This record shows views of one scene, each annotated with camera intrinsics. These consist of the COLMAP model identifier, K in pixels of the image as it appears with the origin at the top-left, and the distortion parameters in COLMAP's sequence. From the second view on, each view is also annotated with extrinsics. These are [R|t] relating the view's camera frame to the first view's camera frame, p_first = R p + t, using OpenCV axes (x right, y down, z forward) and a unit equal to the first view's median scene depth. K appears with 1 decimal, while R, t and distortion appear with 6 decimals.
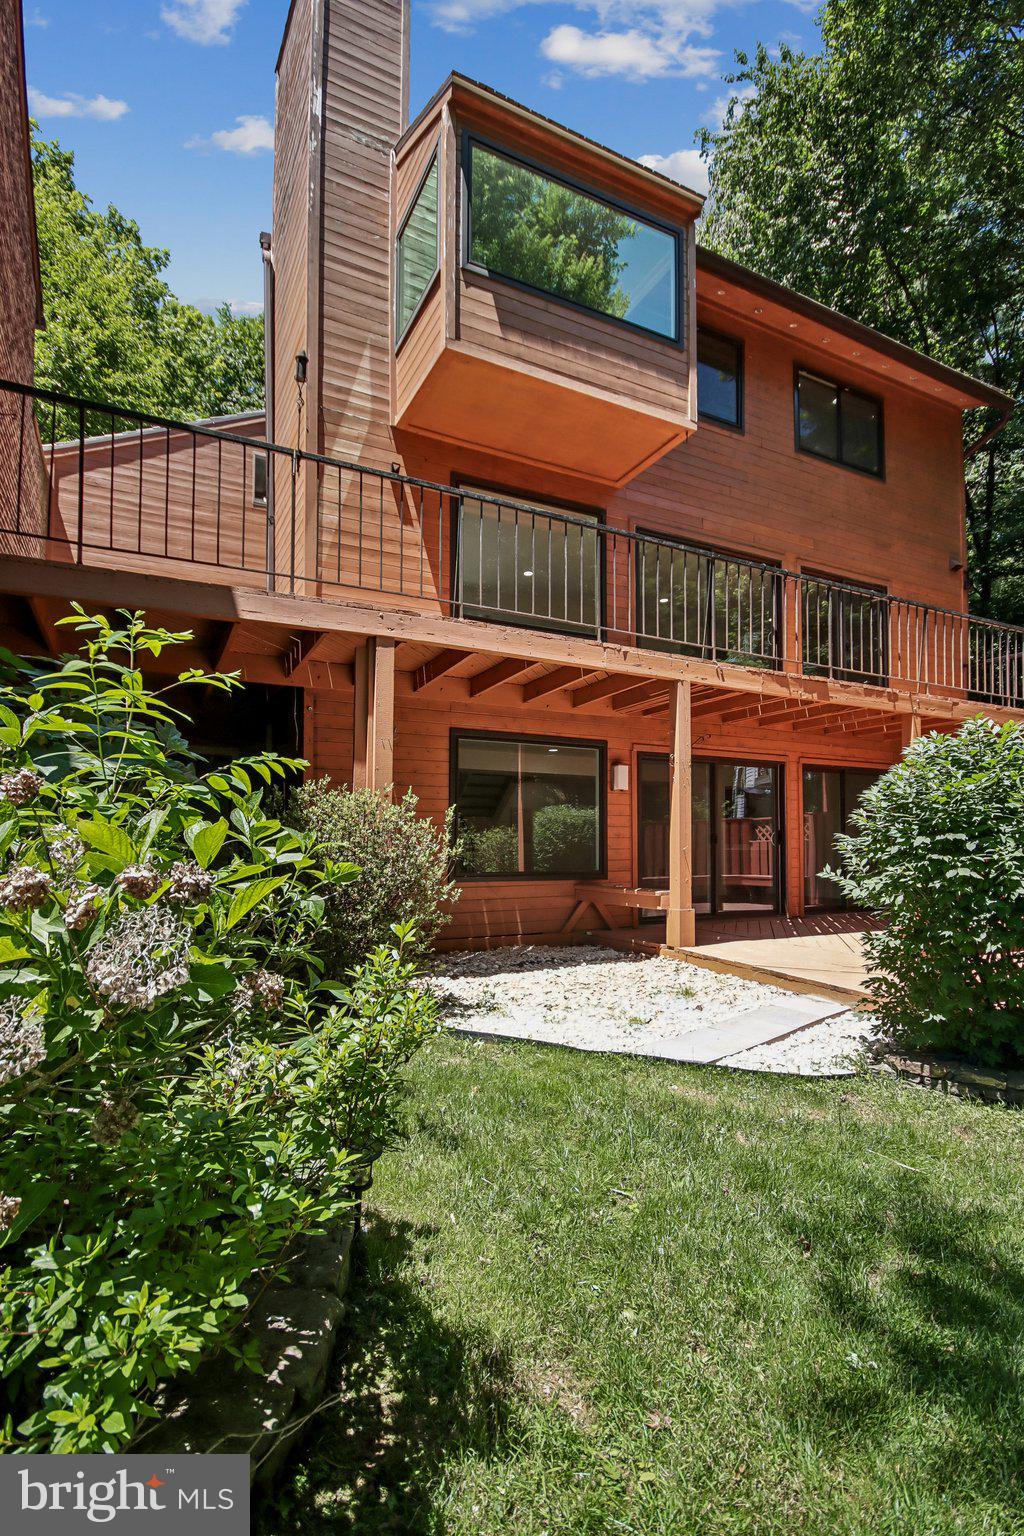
lens RADIAL K [[719.6, 0, 512.0], [0, 719.6, 768.0], [0, 0, 1]] dist [0.001586, -0.001188]
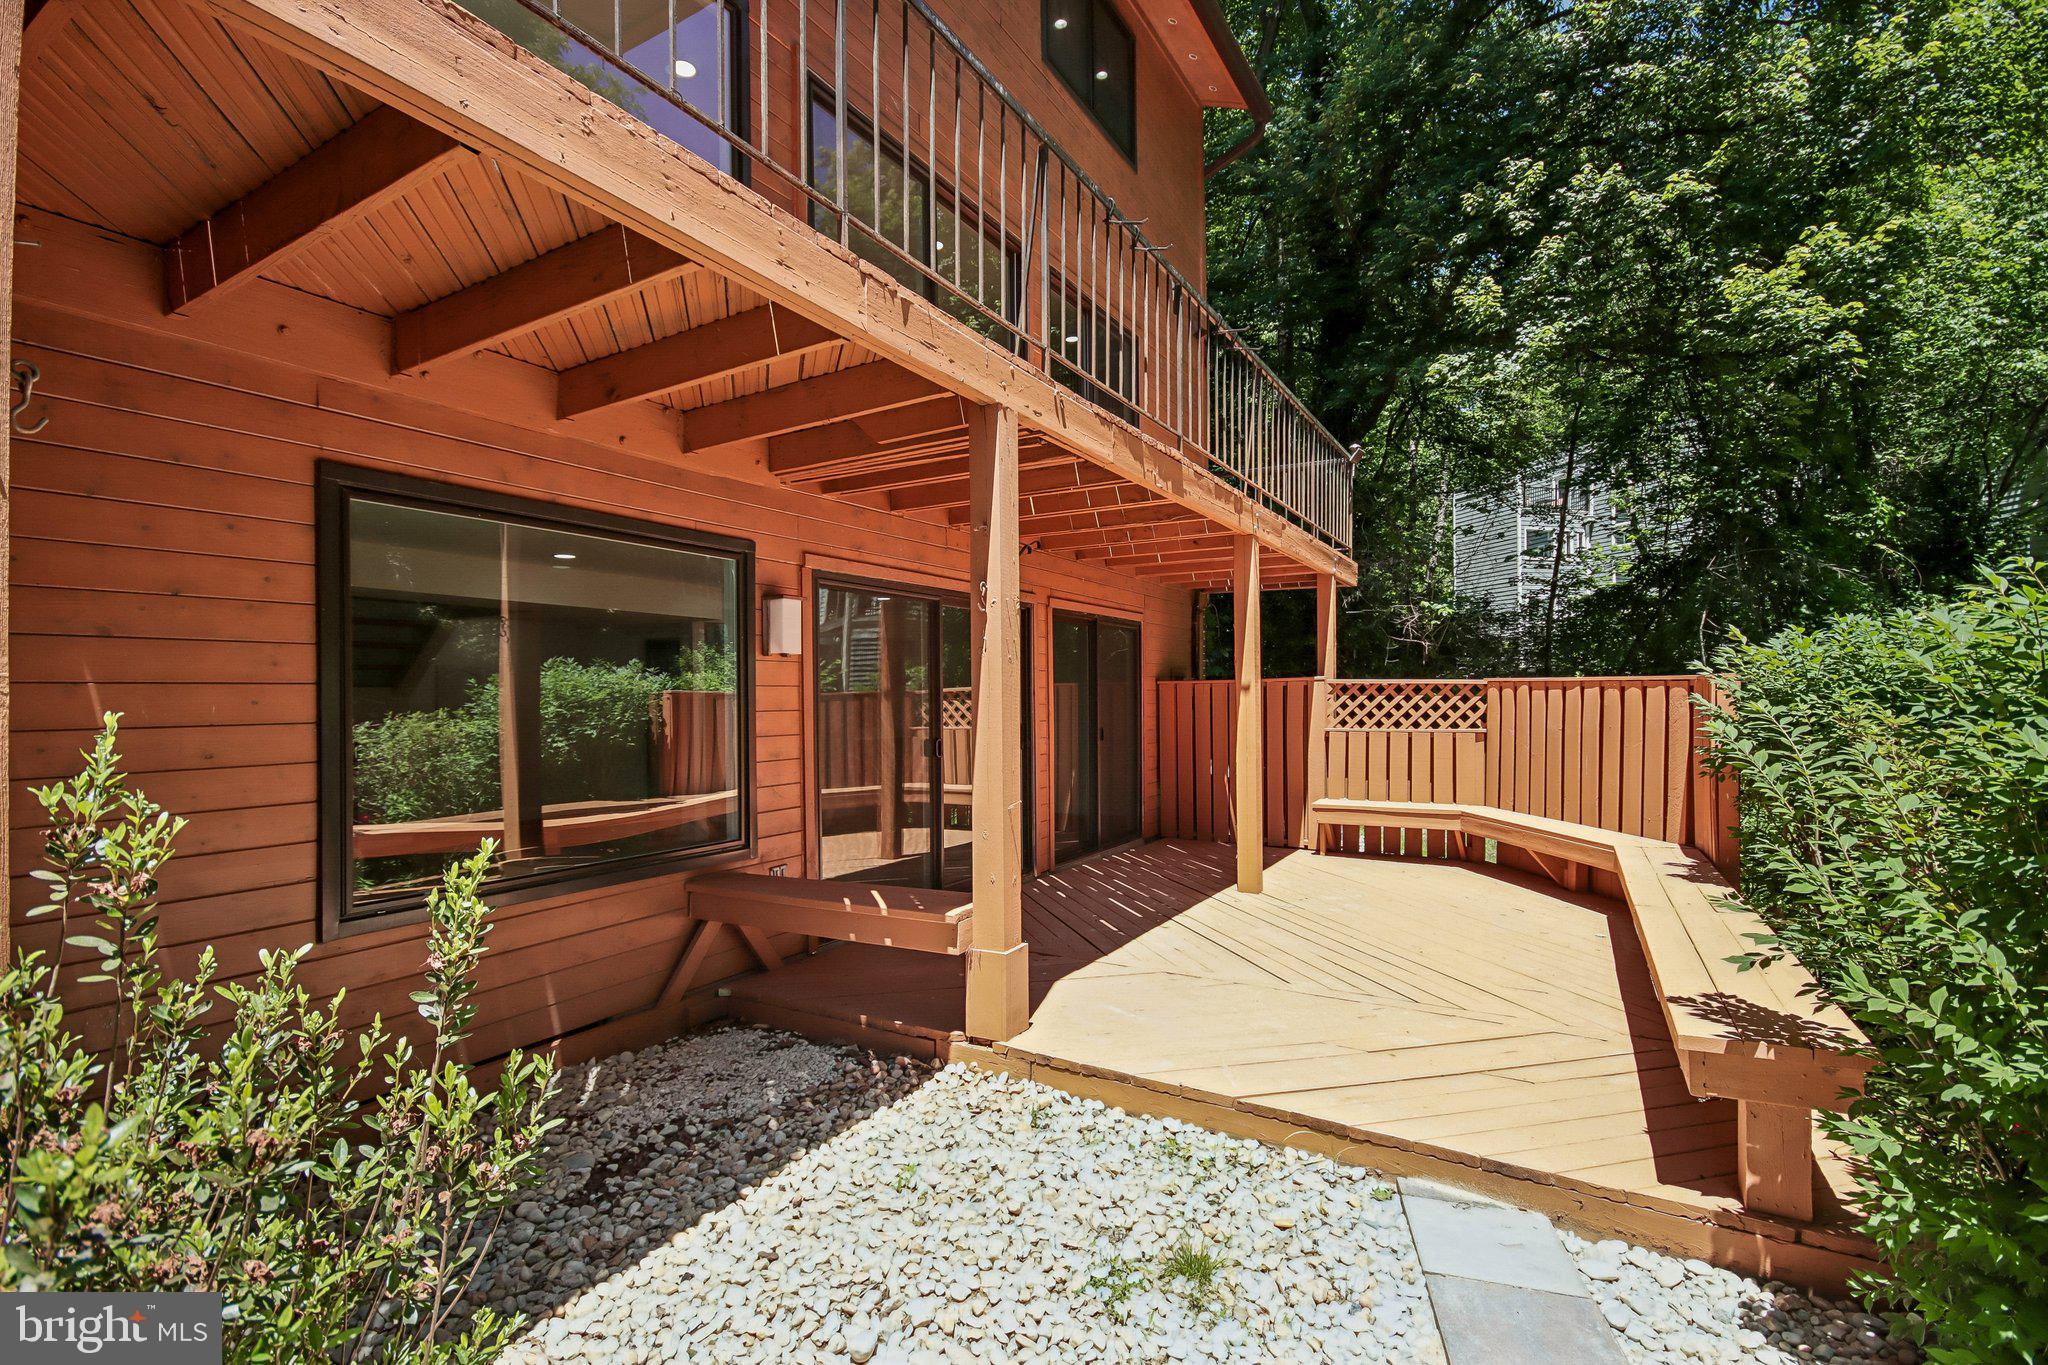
lens RADIAL K [[959.4, 0, 1019.1], [0, 959.4, 692.5], [0, 0, 1]] dist [0.001586, -0.001188]
pose [[0.836151, -0.006685, 0.548459, -0.059601], [-0.047195, 0.995340, 0.084083, -0.003380], [-0.546465, -0.096191, 0.831939, 0.461627]]
